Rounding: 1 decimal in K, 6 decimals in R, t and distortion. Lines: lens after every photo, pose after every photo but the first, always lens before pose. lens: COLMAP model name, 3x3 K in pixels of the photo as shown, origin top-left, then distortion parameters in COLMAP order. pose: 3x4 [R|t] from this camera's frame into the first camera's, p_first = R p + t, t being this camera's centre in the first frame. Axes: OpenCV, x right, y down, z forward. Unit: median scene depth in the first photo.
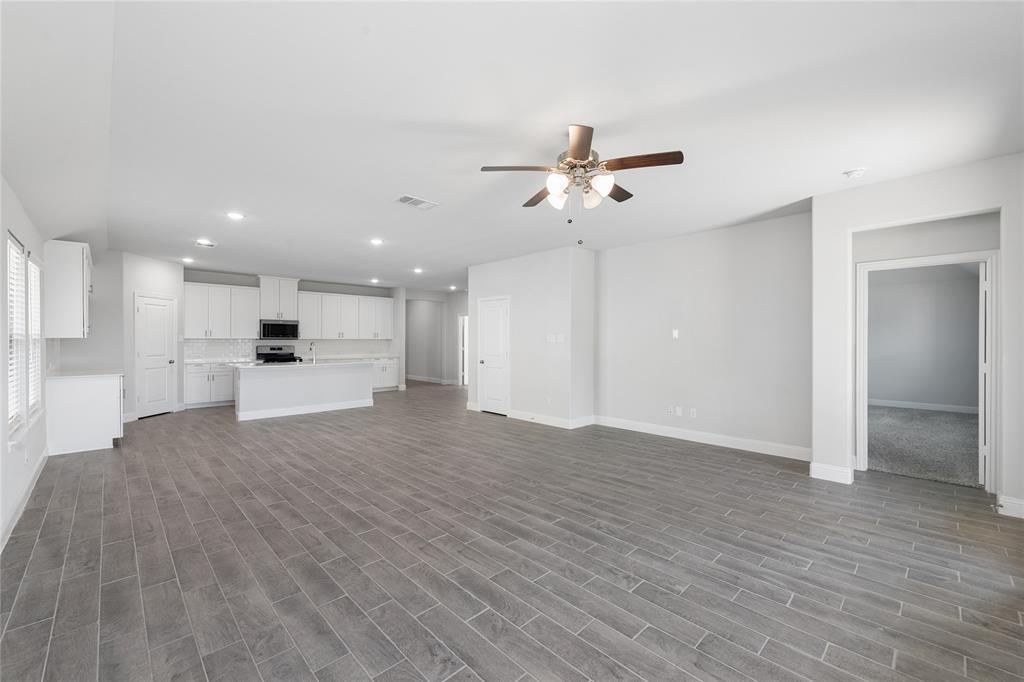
lens RADIAL K [[404.6, 0, 501.9], [0, 404.6, 335.8], [0, 0, 1]] dist [0.001896, -0.000441]
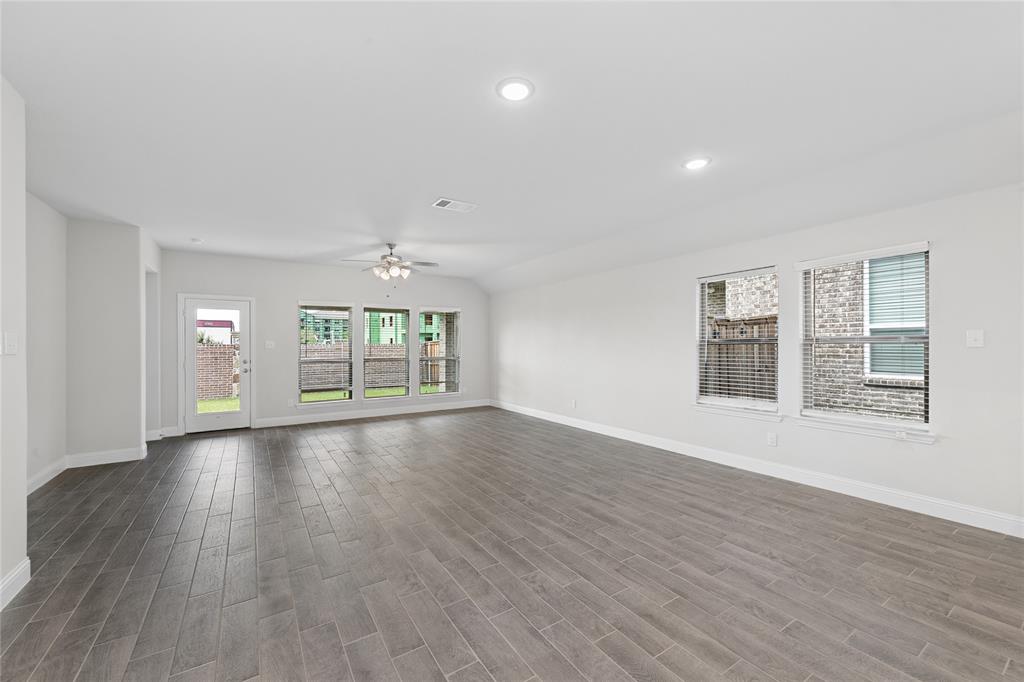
lens RADIAL K [[404.6, 0, 509.9], [0, 404.6, 345.0], [0, 0, 1]] dist [0.001896, -0.000441]
pose [[-0.981999, 0.002025, 0.188875, -0.563165], [0.001943, 0.999998, -0.000619, 0.009986], [-0.188876, -0.000240, -0.982001, 2.062608]]
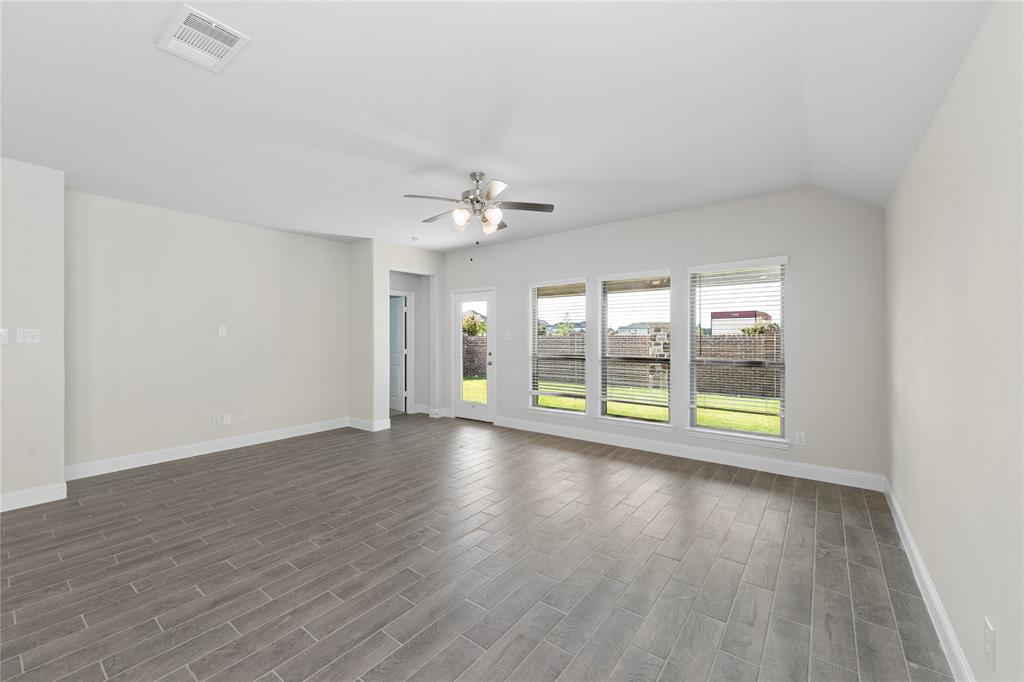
lens RADIAL K [[404.6, 0, 506.2], [0, 404.6, 338.8], [0, 0, 1]] dist [0.001896, -0.000441]
pose [[-0.134587, -0.008687, 0.990864, -0.766583], [-0.003229, 0.999960, 0.008328, 0.003541], [-0.990897, -0.002079, -0.134610, 0.764454]]
